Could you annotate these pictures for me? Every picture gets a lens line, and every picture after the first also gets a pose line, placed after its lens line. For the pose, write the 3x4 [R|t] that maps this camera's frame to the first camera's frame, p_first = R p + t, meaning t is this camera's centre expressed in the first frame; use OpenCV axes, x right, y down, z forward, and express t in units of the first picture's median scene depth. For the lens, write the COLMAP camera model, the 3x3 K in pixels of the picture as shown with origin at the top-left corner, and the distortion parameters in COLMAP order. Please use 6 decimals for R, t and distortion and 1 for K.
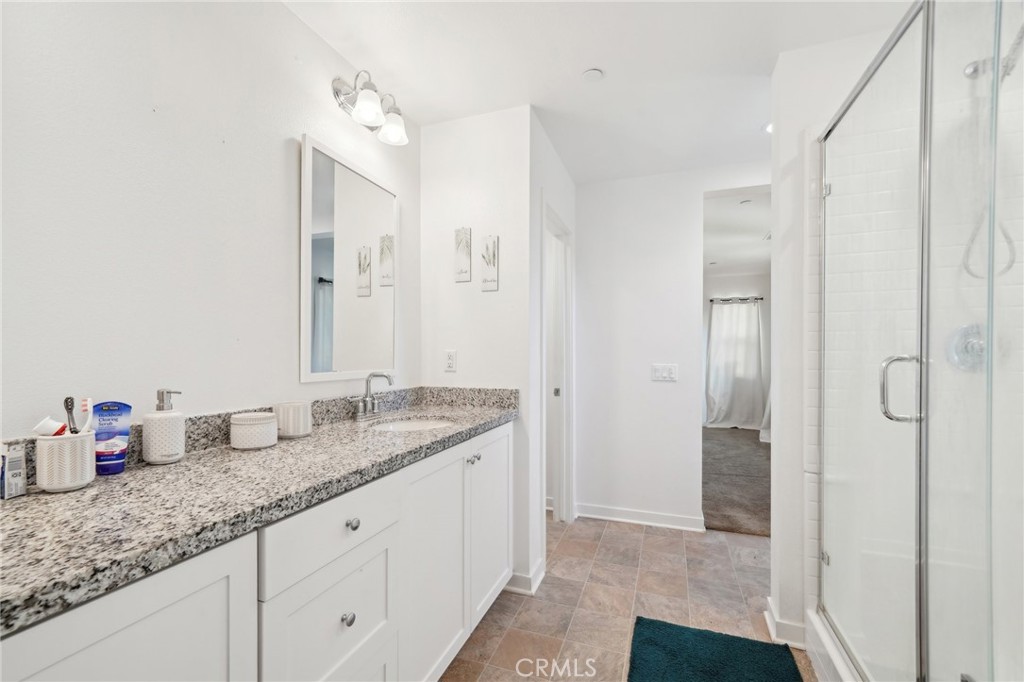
lens RADIAL K [[427.9, 0, 511.5], [0, 427.9, 374.0], [0, 0, 1]] dist [0.013477, -0.000028]
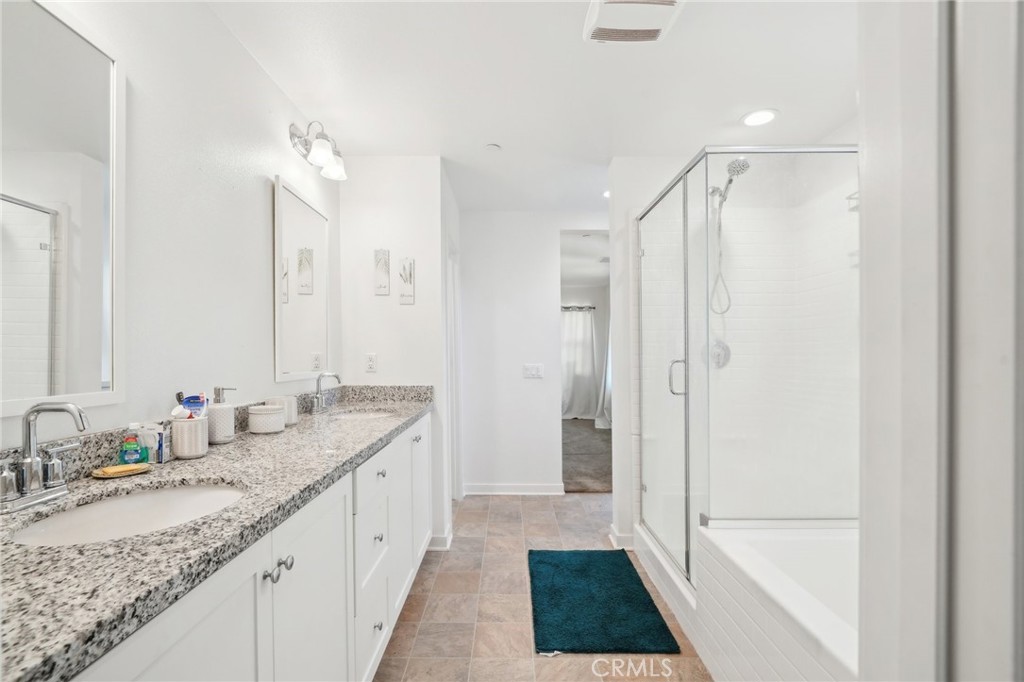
lens RADIAL K [[427.9, 0, 511.5], [0, 427.9, 374.0], [0, 0, 1]] dist [0.013477, -0.000028]
pose [[0.943045, -0.013559, 0.332388, -0.178275], [0.013609, 0.999905, 0.002179, 0.002654], [-0.332386, 0.002468, 0.943140, -0.230947]]
